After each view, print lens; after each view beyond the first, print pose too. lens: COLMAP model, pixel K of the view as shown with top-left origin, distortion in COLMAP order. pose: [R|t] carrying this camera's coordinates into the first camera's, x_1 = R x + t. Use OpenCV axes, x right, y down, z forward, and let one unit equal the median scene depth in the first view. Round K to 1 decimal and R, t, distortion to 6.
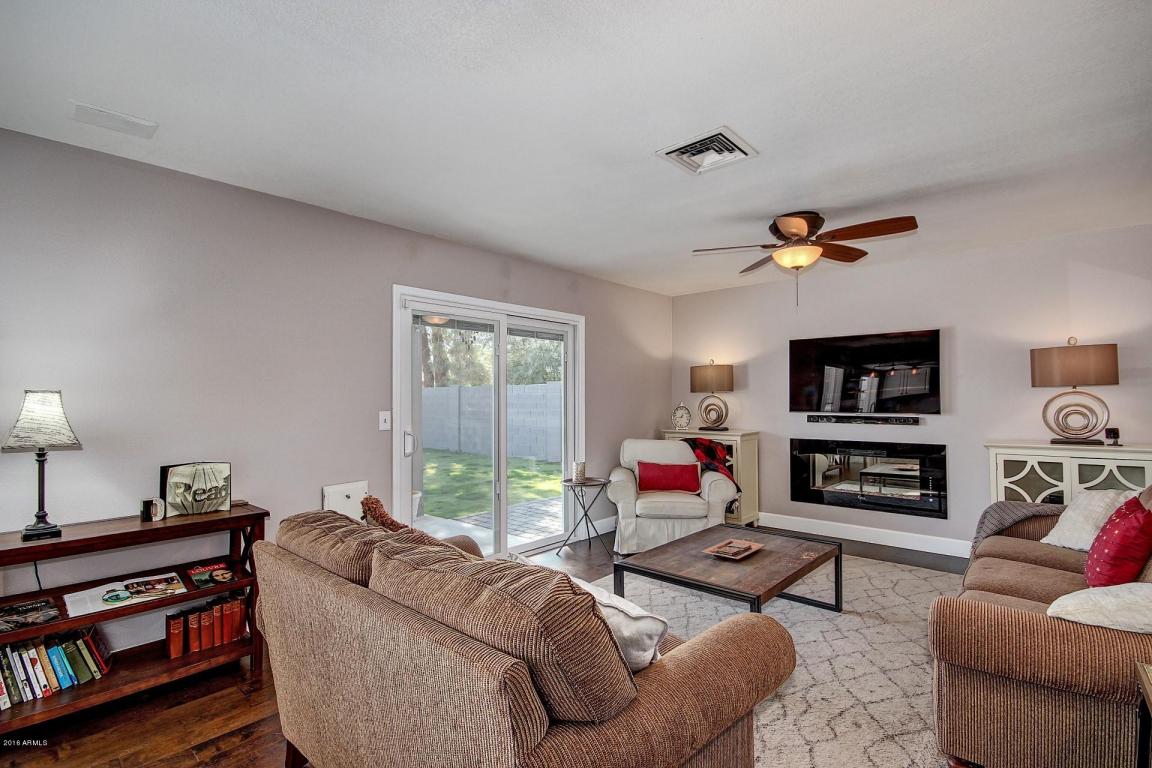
lens RADIAL K [[534.8, 0, 585.2], [0, 534.8, 396.0], [0, 0, 1]] dist [0.003419, -0.002170]
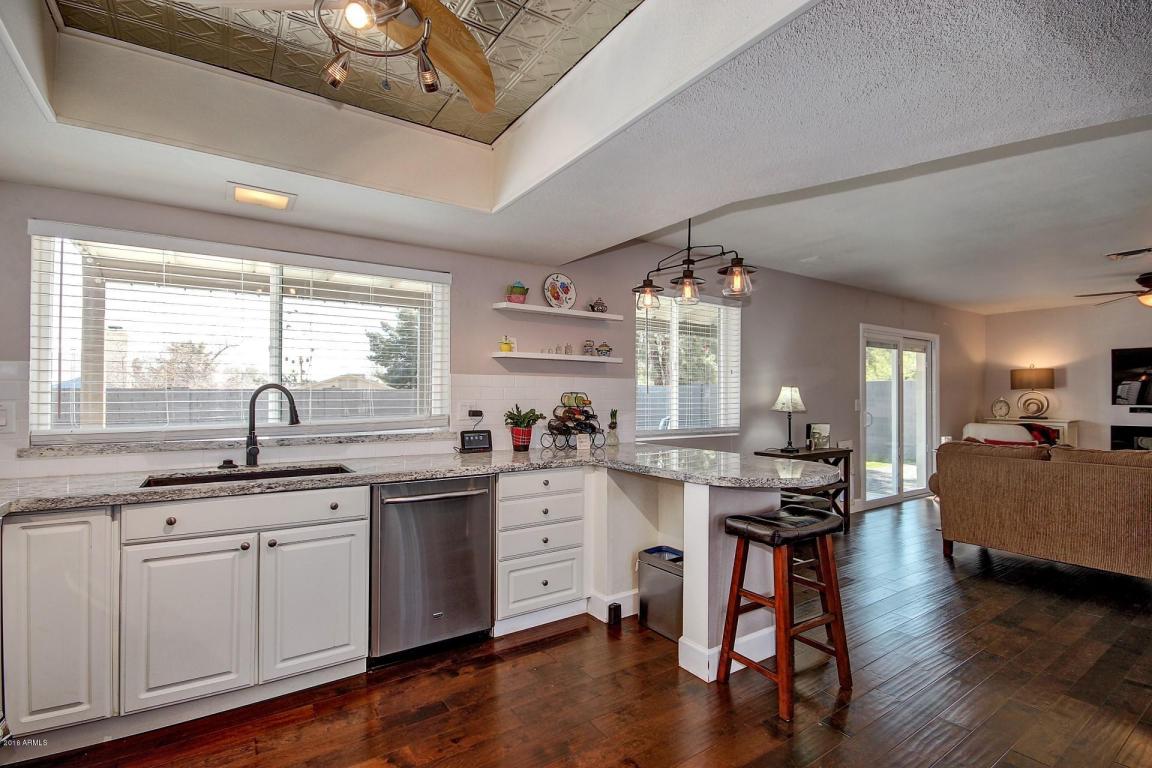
lens RADIAL K [[534.8, 0, 584.7], [0, 534.8, 391.1], [0, 0, 1]] dist [0.003419, -0.002170]
pose [[0.970310, 0.005455, -0.241804, -0.651638], [-0.006828, 0.999965, -0.004840, 0.013592], [0.241769, 0.006347, 0.970313, -0.680114]]
